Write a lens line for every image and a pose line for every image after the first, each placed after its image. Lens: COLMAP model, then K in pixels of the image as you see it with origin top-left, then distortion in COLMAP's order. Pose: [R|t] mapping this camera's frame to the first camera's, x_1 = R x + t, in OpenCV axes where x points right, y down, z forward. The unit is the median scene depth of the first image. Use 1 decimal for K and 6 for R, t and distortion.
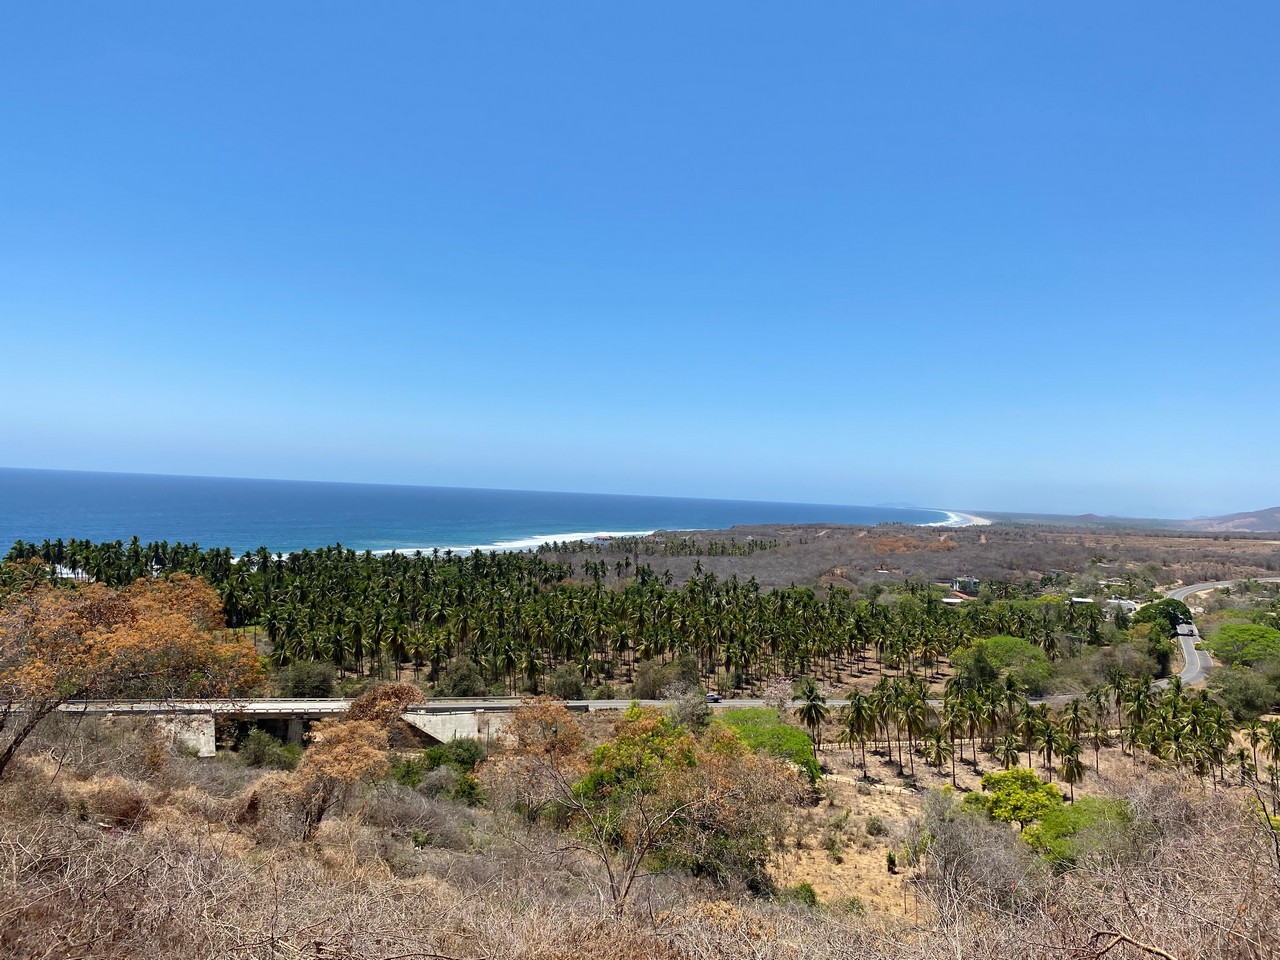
lens RADIAL K [[979.6, 0, 661.1], [0, 979.6, 437.1], [0, 0, 1]] dist [0.051565, -0.071156]
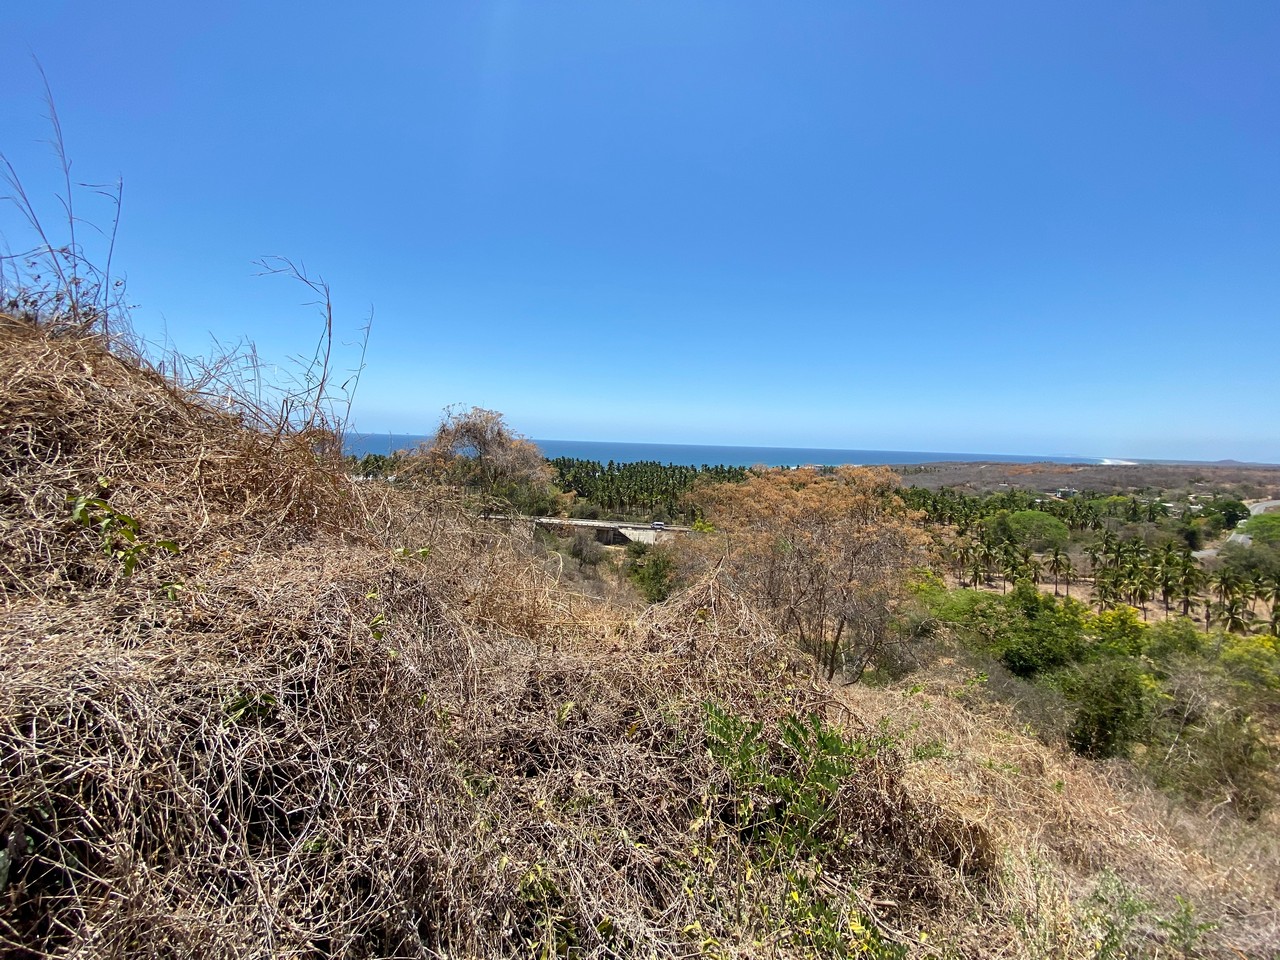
lens RADIAL K [[521.0, 0, 634.5], [0, 521.0, 475.9], [0, 0, 1]] dist [0.009184, -0.015195]
pose [[0.896143, 0.011617, -0.443614, 0.178452], [0.034571, 0.994792, 0.095888, 0.064292], [0.442417, -0.101265, 0.891074, 0.085825]]
